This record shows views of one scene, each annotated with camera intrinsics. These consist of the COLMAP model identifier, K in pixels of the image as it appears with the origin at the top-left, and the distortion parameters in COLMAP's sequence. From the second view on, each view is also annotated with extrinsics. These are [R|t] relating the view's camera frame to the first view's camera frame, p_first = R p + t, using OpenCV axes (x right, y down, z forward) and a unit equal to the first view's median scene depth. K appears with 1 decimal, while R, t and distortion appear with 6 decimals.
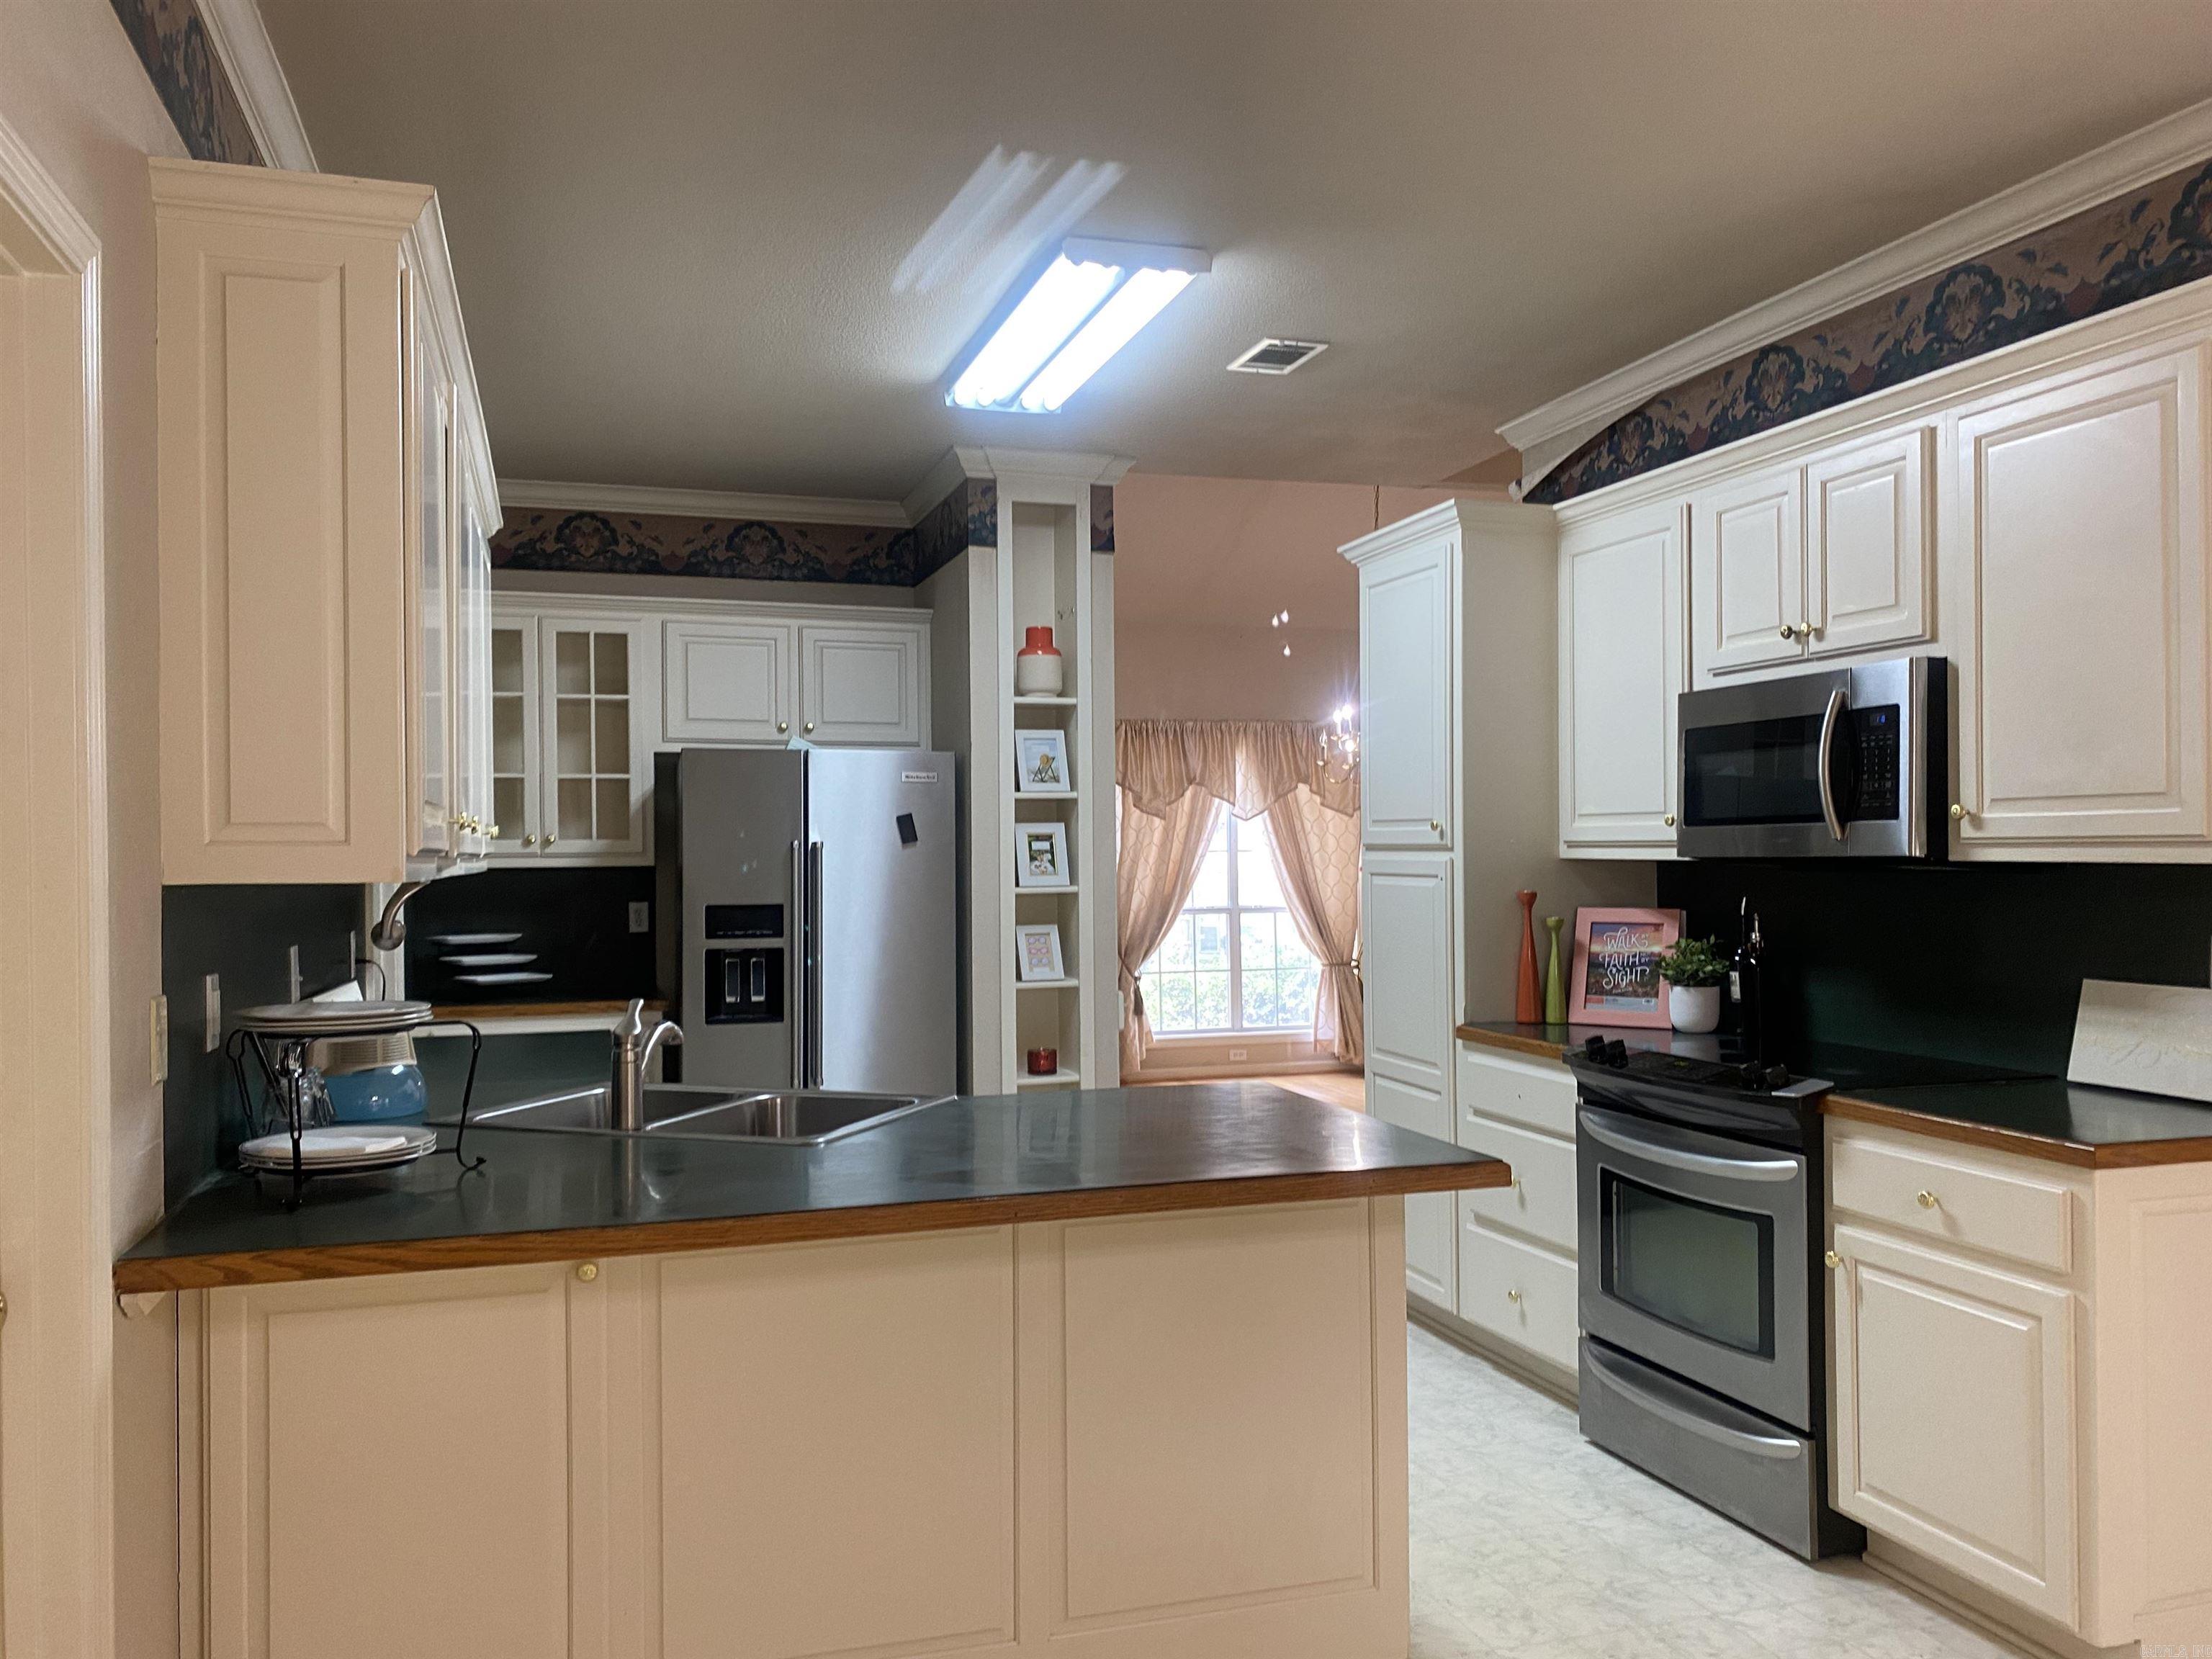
lens RADIAL K [[1678.1, 0, 1091.7], [0, 1678.1, 851.4], [0, 0, 1]] dist [0.026695, -0.033084]
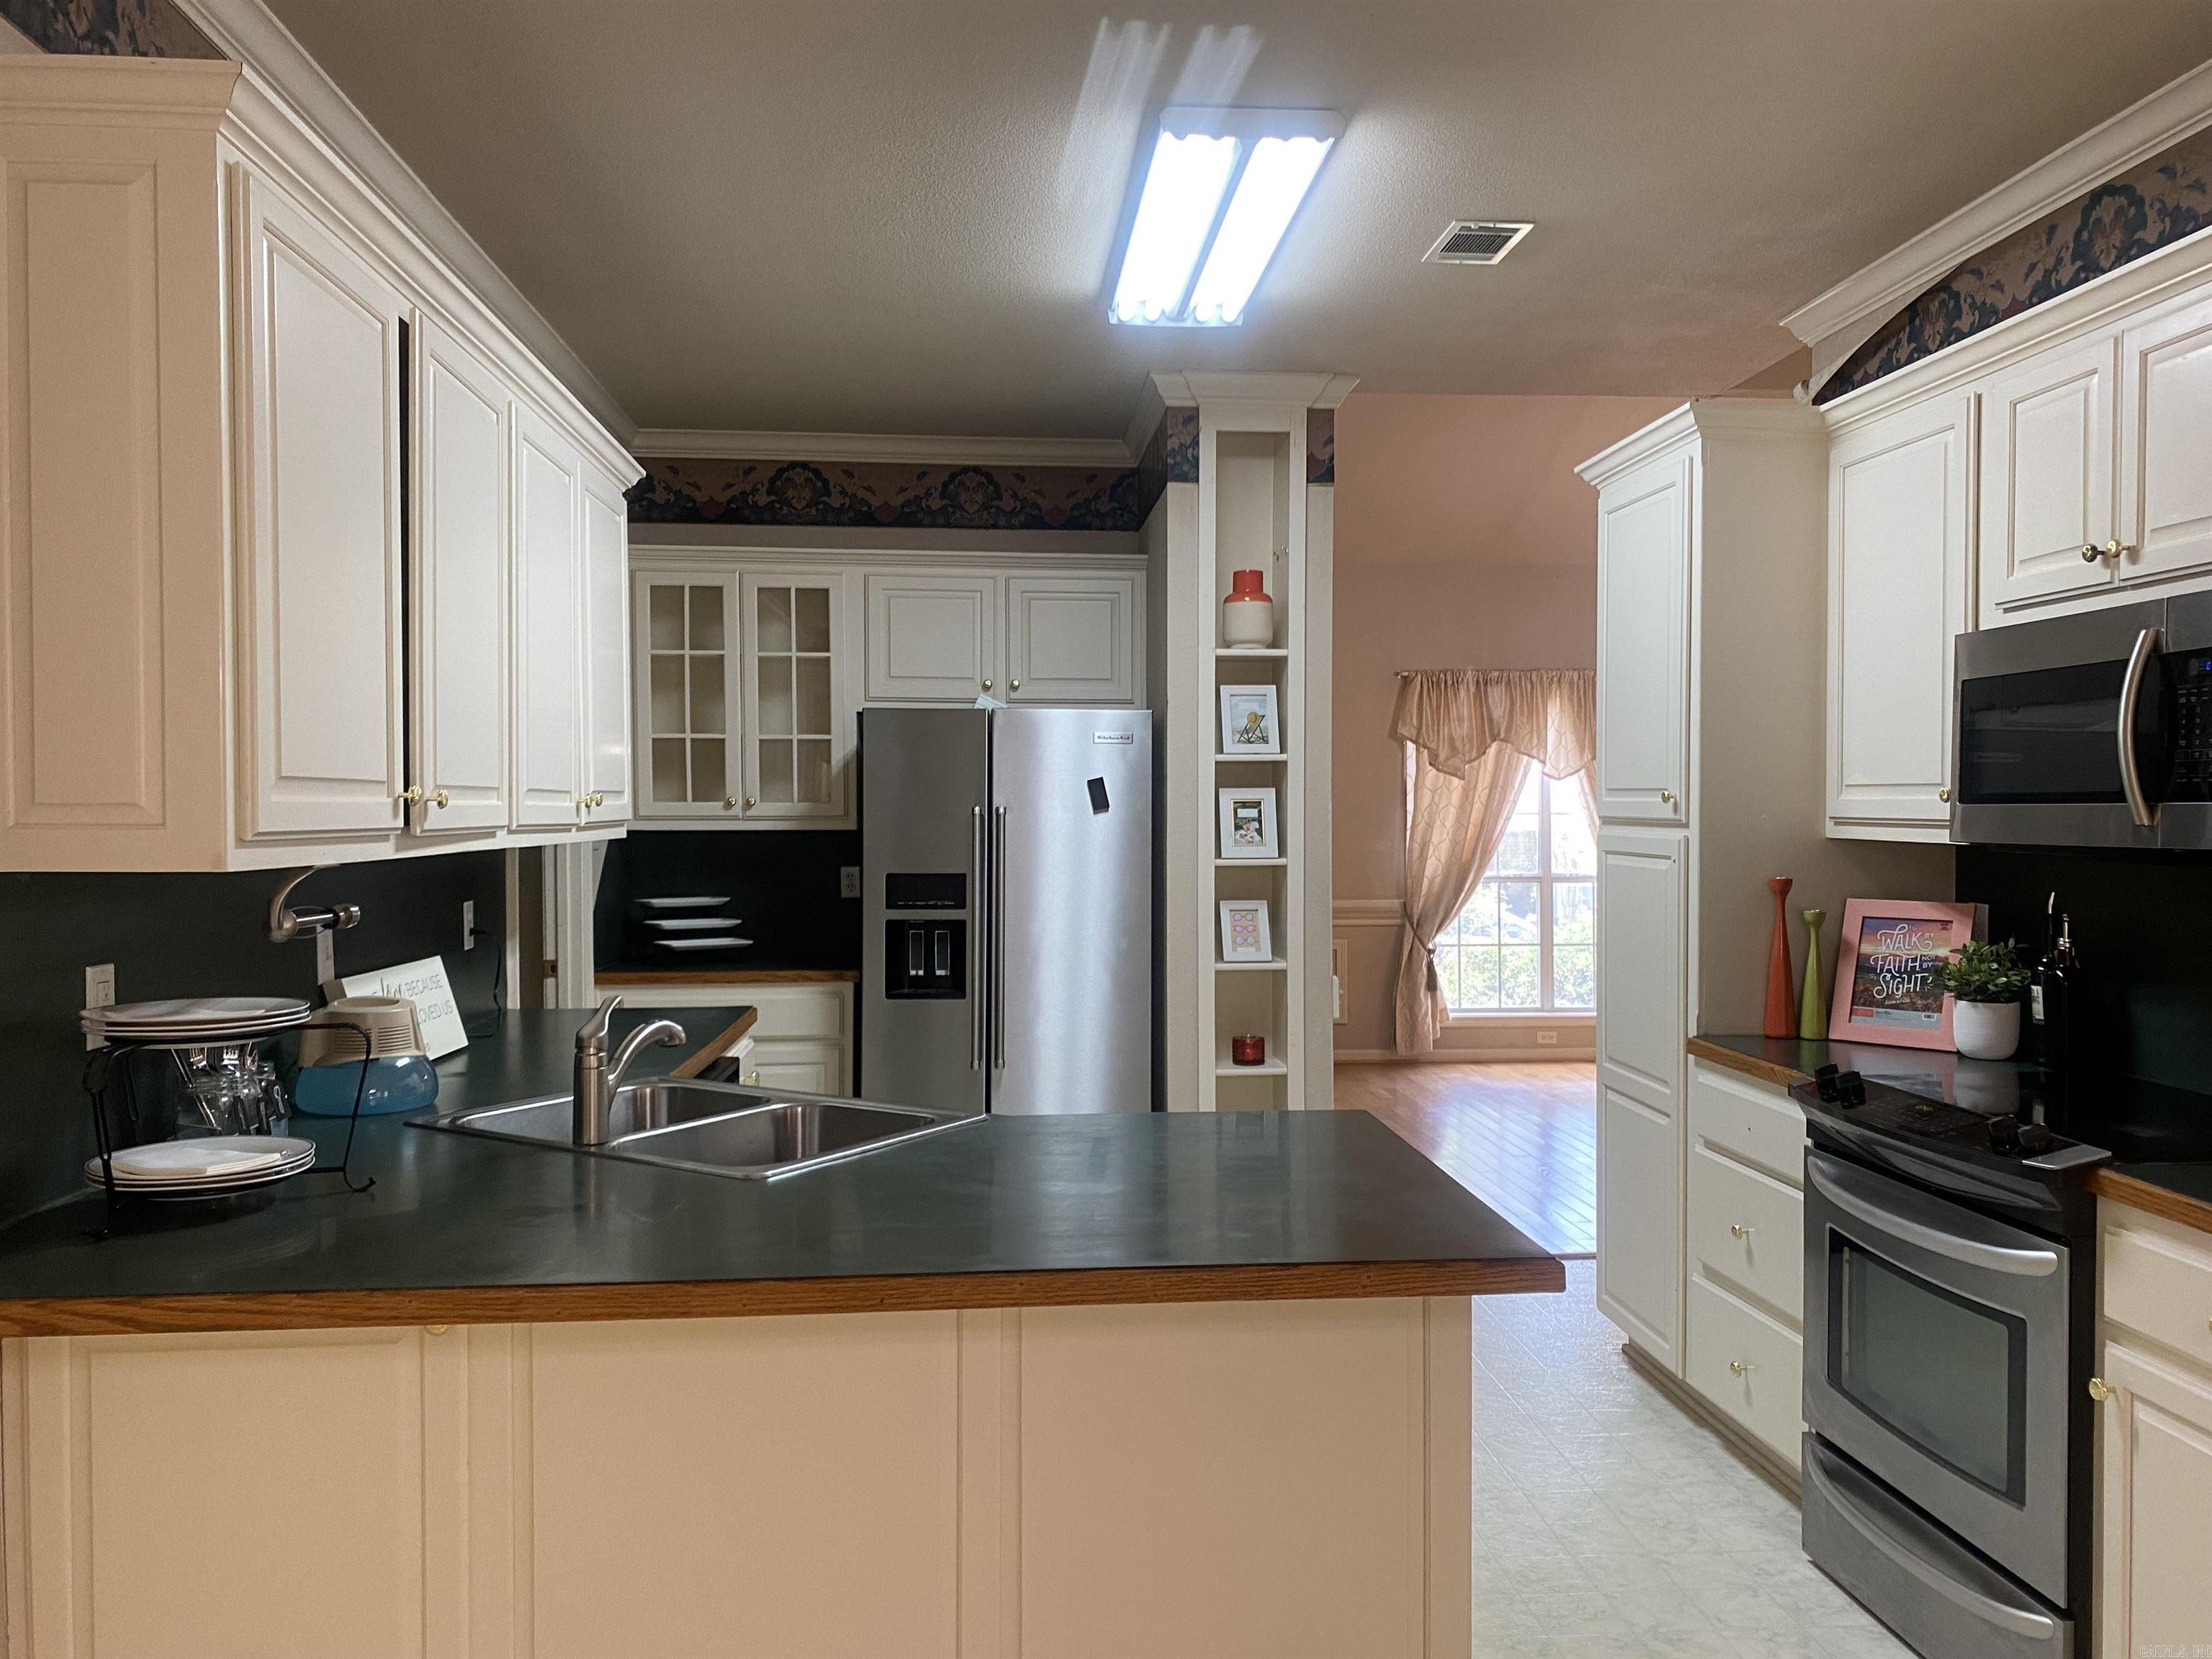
lens RADIAL K [[1678.1, 0, 1116.3], [0, 1678.1, 843.5], [0, 0, 1]] dist [0.026695, -0.033084]
pose [[0.977291, 0.012648, -0.211524, 0.113816], [-0.007656, 0.999673, 0.024401, -0.010468], [0.211763, -0.022227, 0.977068, 0.121687]]
